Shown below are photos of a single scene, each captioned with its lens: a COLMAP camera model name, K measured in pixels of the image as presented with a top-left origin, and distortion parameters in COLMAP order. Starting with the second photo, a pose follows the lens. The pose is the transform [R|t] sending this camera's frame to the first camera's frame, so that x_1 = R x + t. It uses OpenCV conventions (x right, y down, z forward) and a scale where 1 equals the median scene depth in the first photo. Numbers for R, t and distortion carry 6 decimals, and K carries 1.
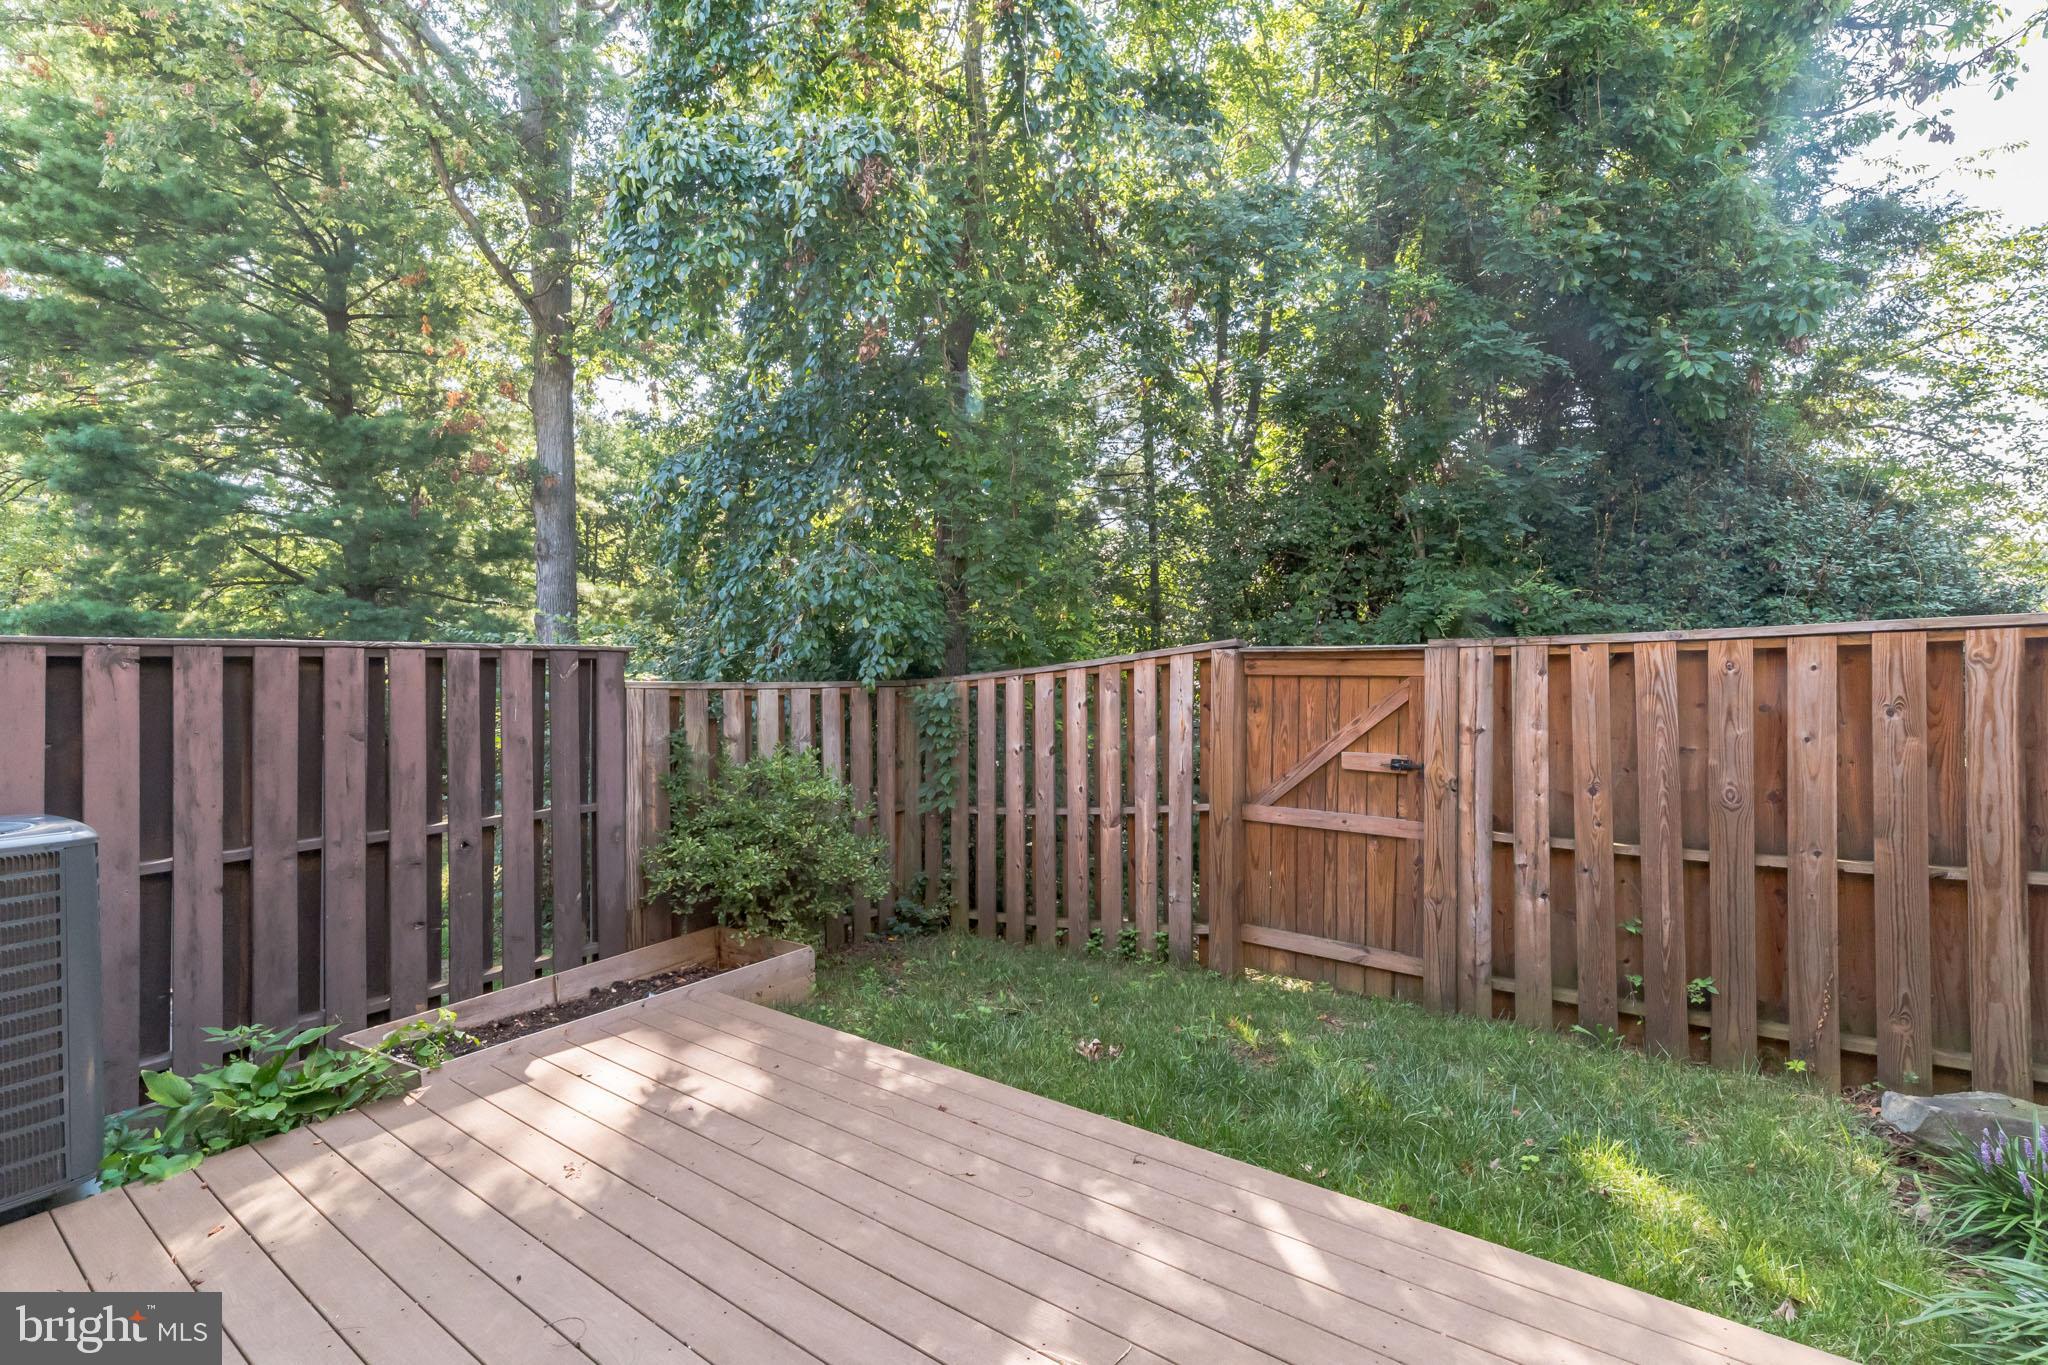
lens RADIAL K [[933.1, 0, 1021.9], [0, 933.1, 670.9], [0, 0, 1]] dist [0.013580, 0.000640]
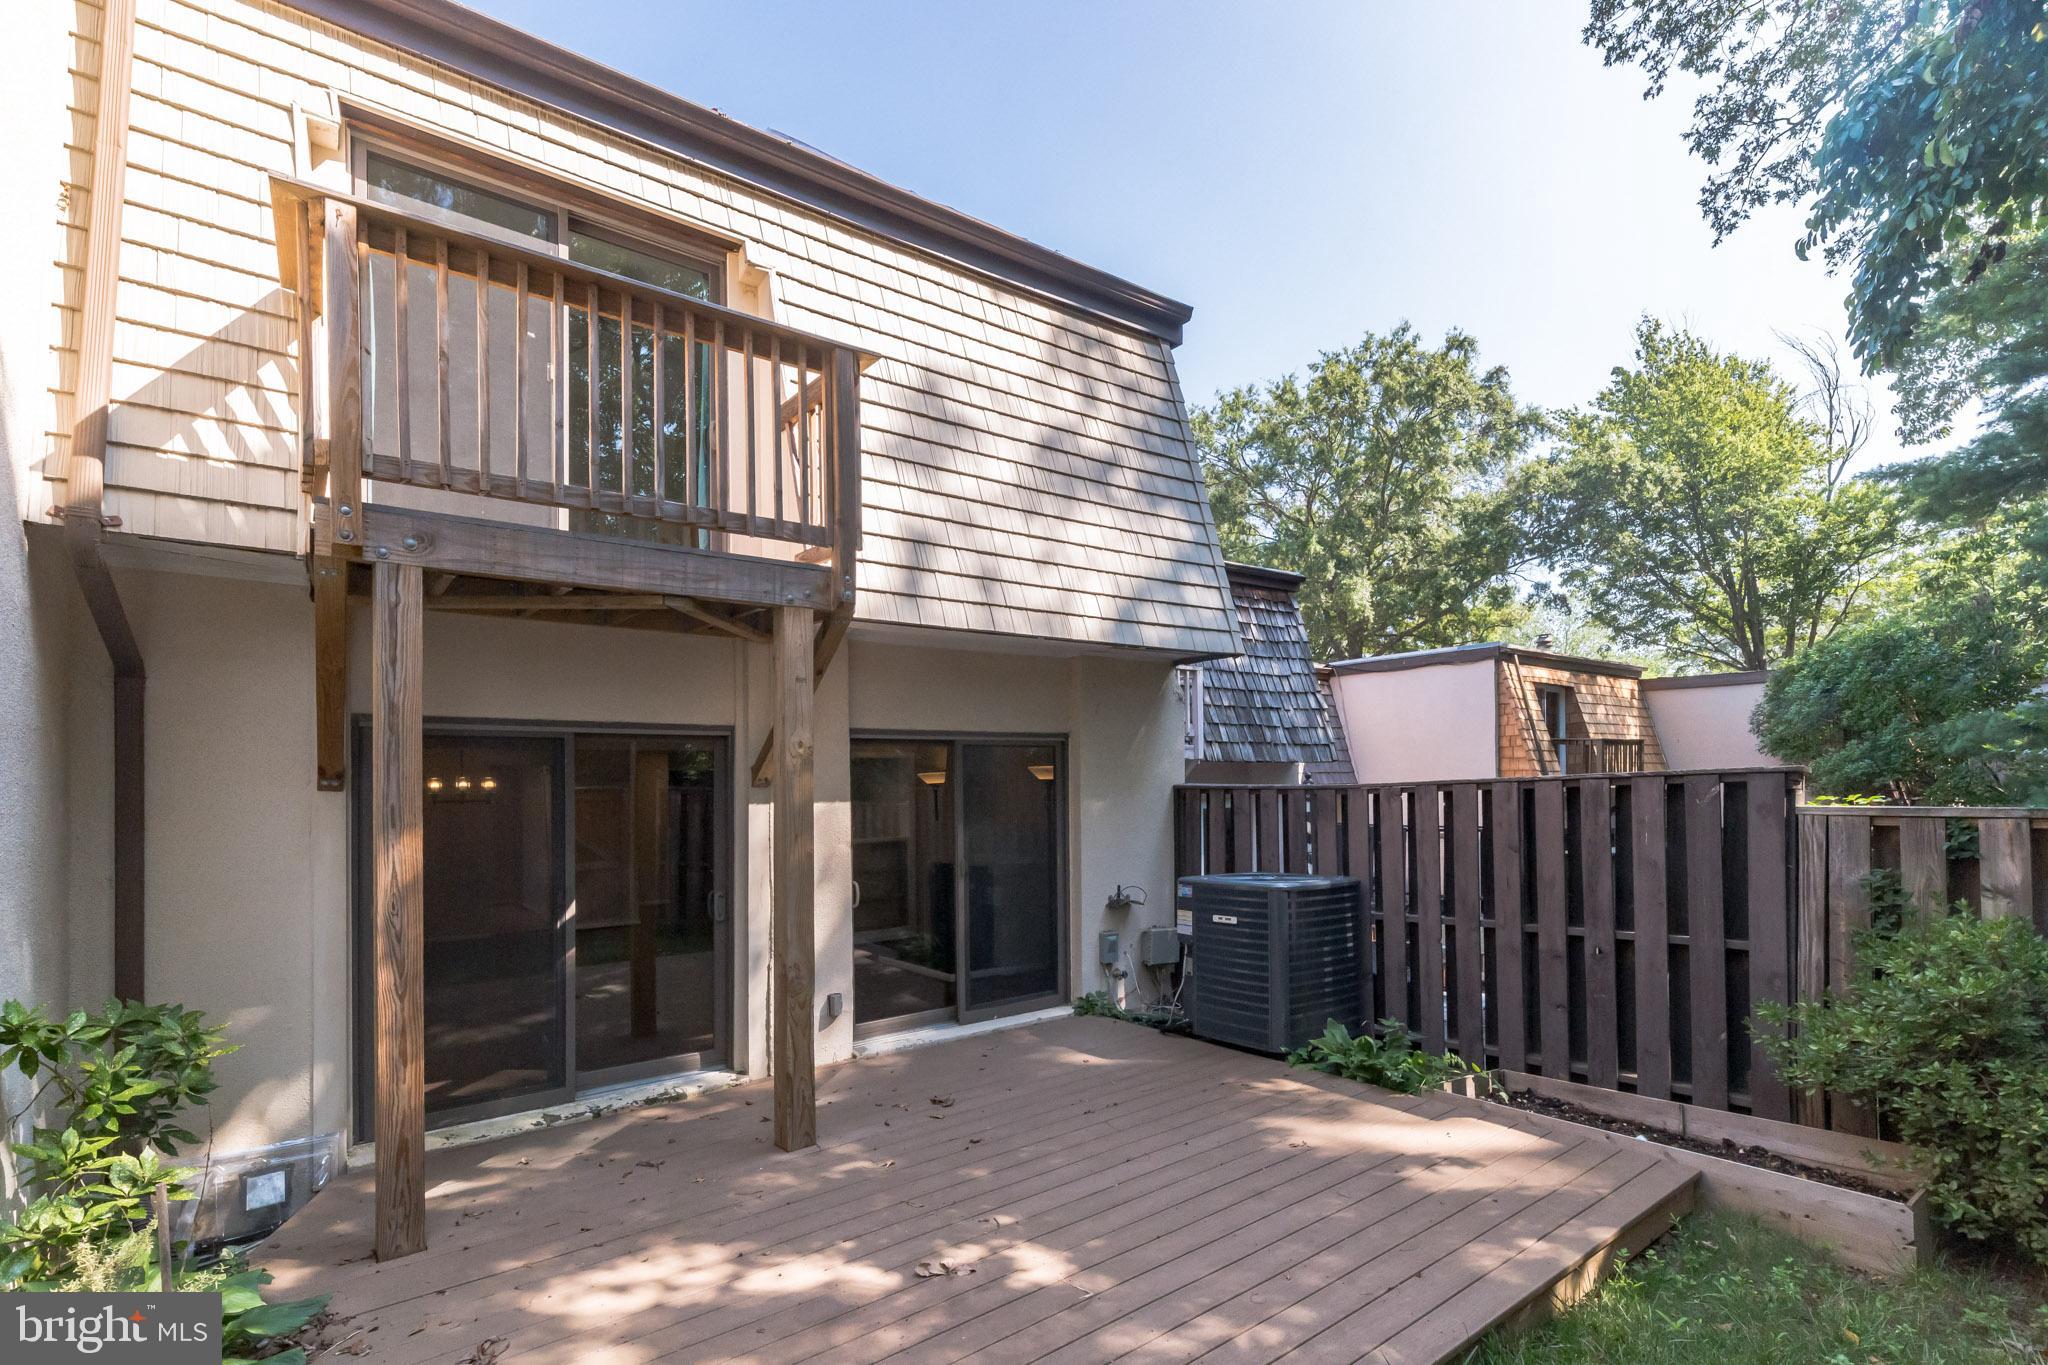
lens RADIAL K [[933.1, 0, 1010.8], [0, 933.1, 683.0], [0, 0, 1]] dist [0.013580, 0.000640]
pose [[-0.283240, -0.116402, -0.951959, 0.882887], [0.026706, 0.991265, -0.129154, -0.012716], [0.958677, -0.062005, -0.277657, 0.773139]]
